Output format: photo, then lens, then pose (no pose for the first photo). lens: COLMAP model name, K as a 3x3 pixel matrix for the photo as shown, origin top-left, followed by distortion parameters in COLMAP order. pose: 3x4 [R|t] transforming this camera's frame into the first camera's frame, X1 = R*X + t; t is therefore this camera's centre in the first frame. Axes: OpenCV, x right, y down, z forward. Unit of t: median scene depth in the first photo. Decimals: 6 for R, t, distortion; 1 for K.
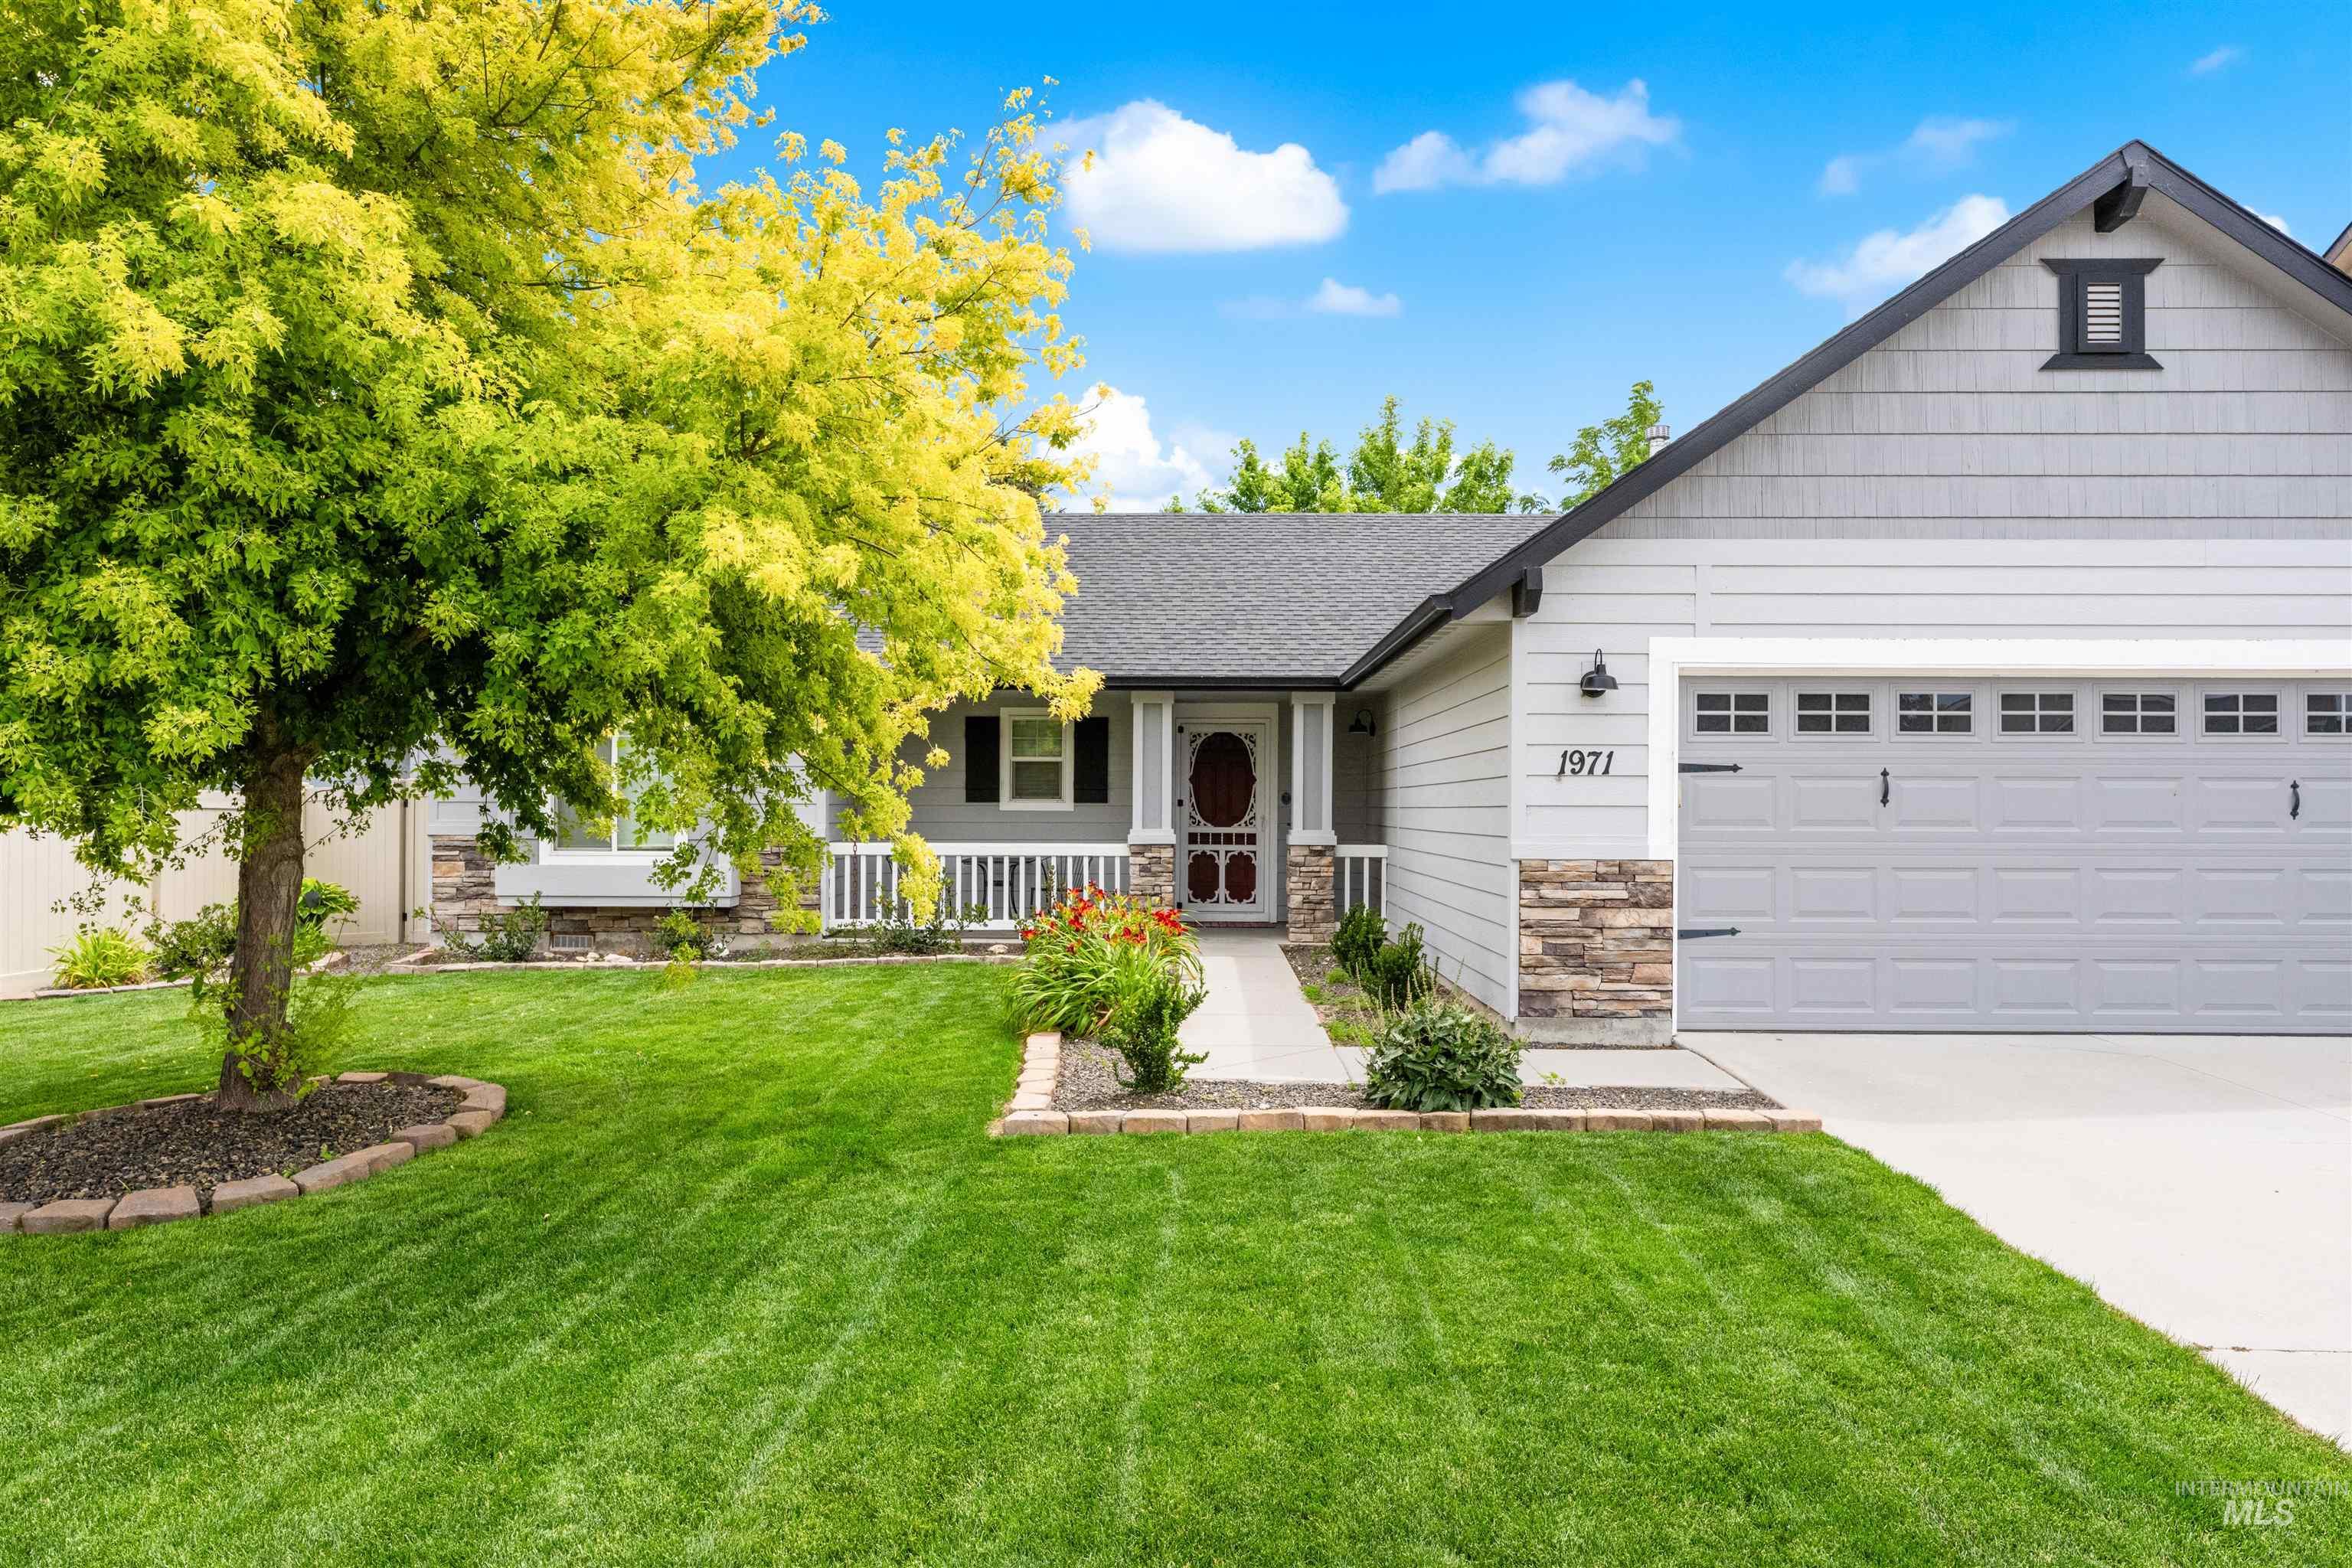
lens RADIAL K [[1538.1, 0, 1164.3], [0, 1538.1, 794.1], [0, 0, 1]] dist [-0.004359, -0.003138]
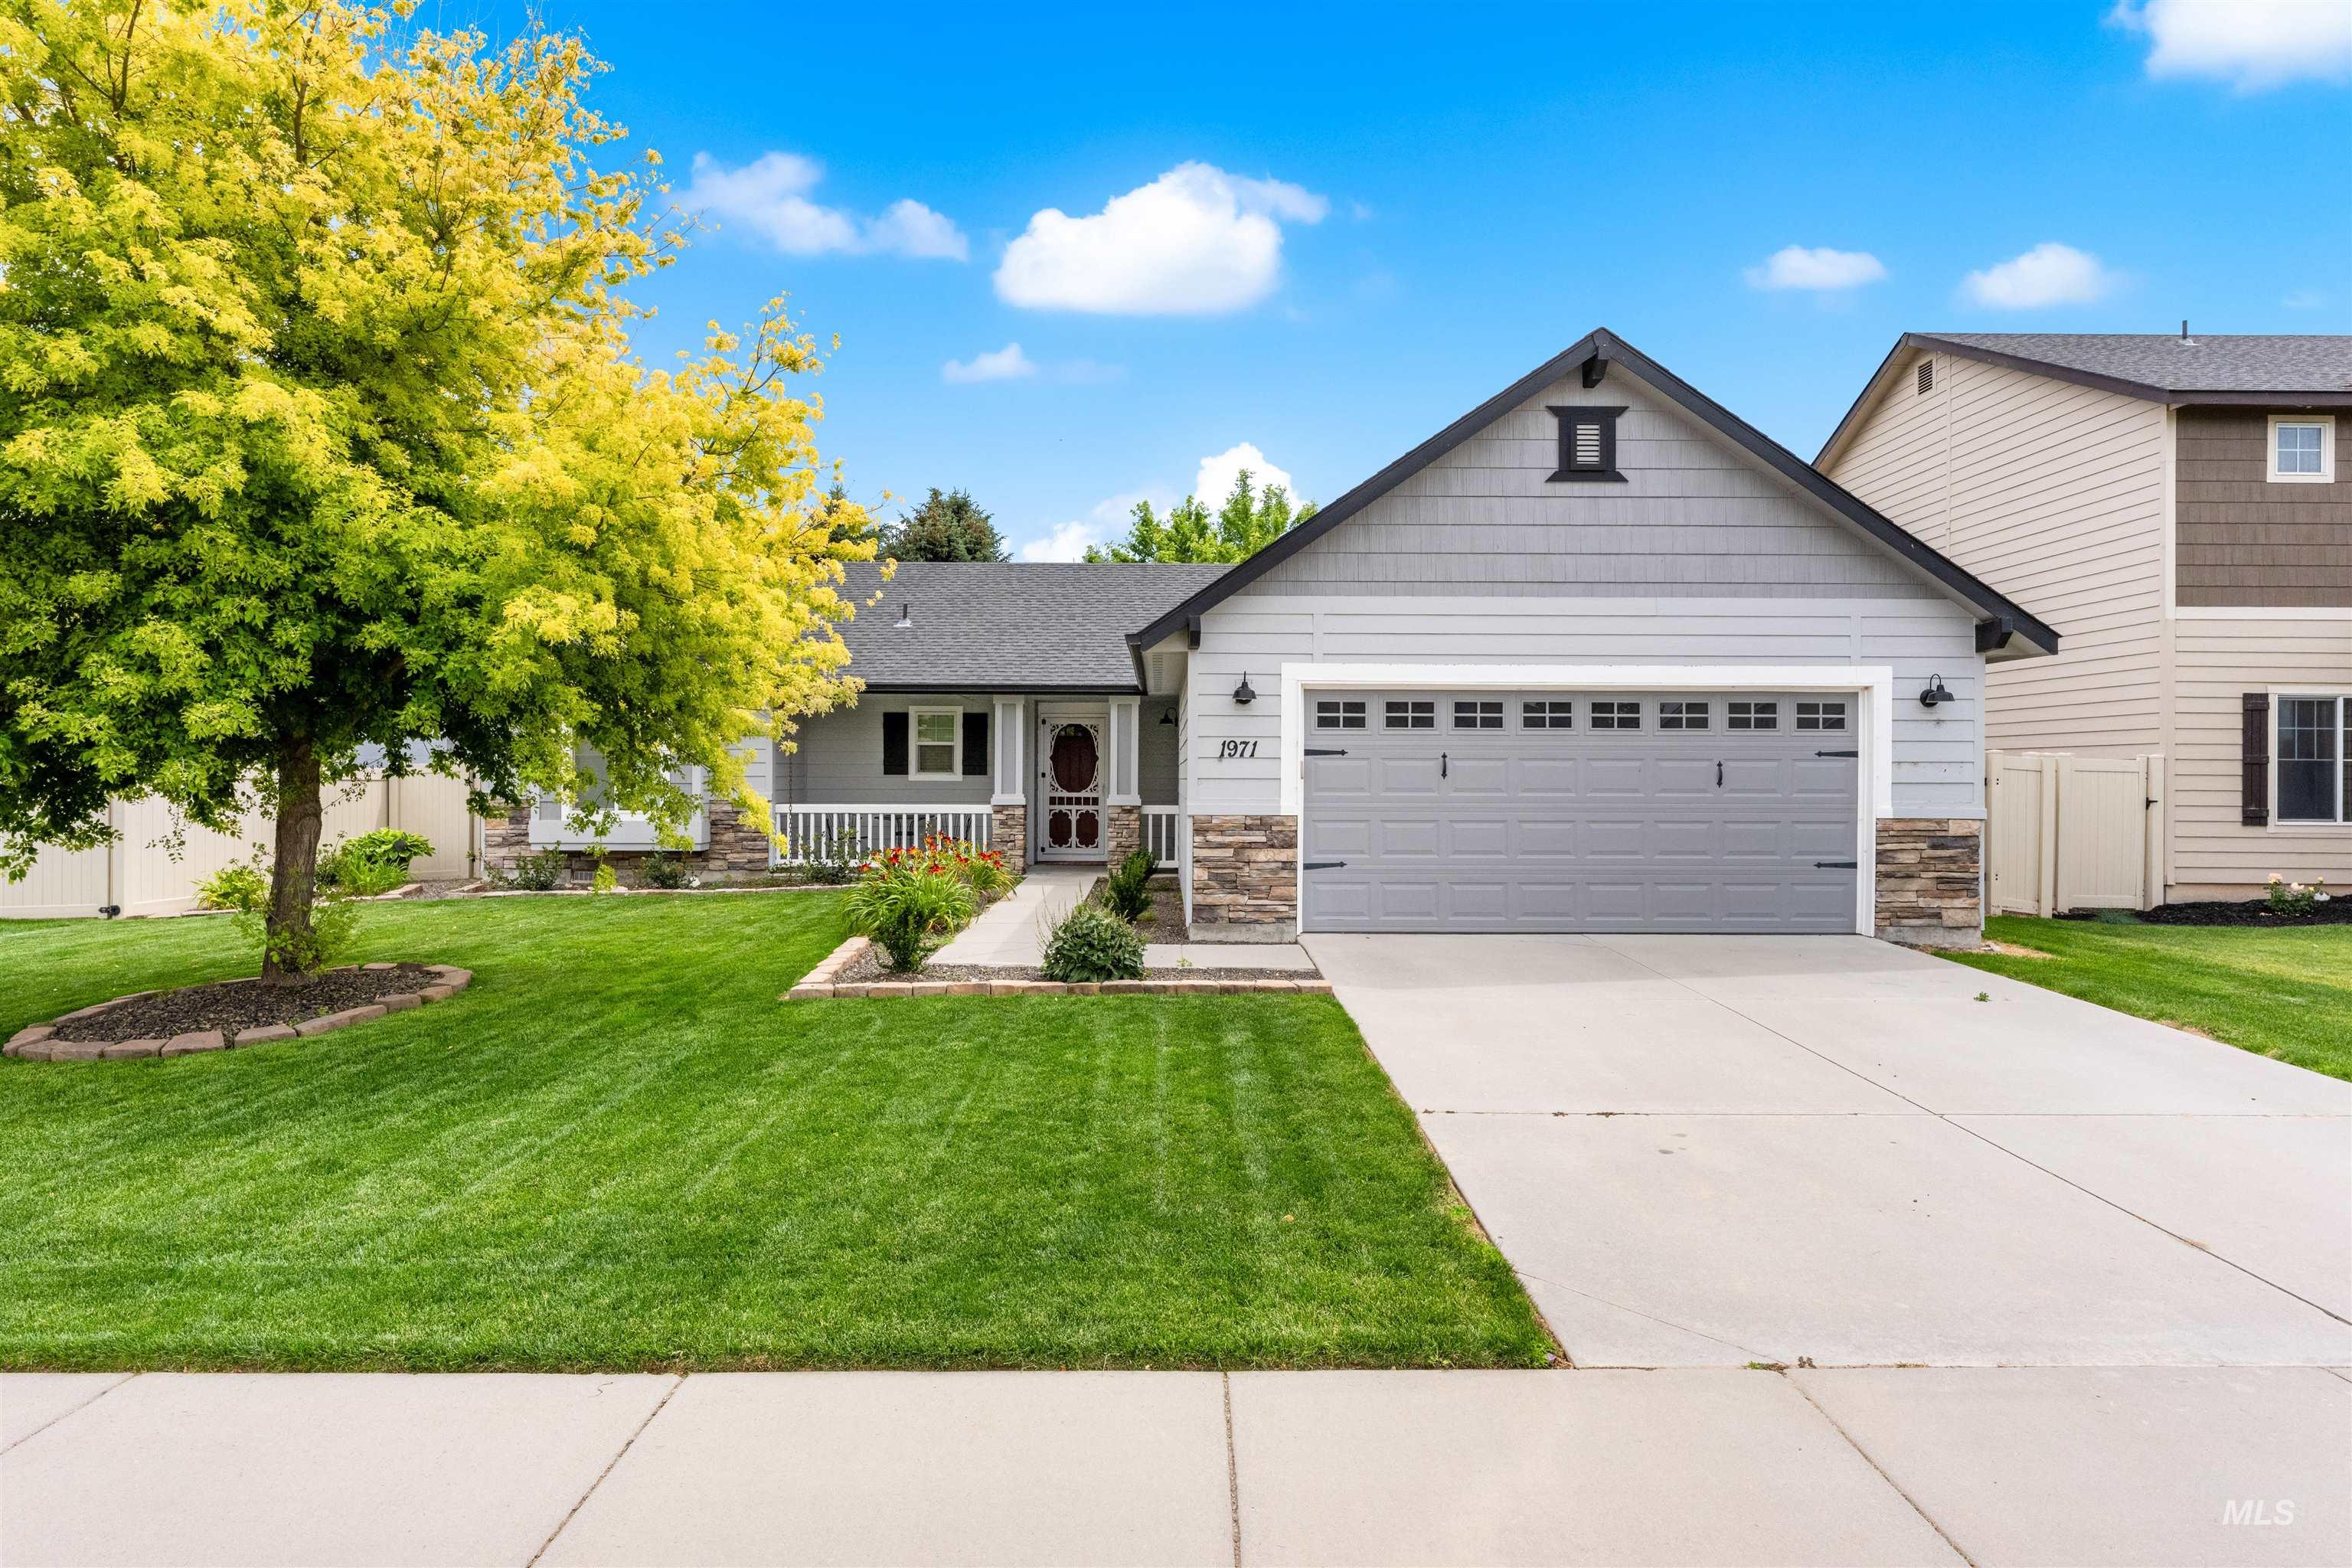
lens RADIAL K [[1195.3, 0, 1192.1], [0, 1195.3, 785.4], [0, 0, 1]] dist [-0.020214, 0.002380]
pose [[0.999371, 0.000070, 0.035455, 0.225613], [-0.000619, 0.999880, 0.015475, -0.003833], [-0.035449, -0.015487, 0.999251, -0.154083]]
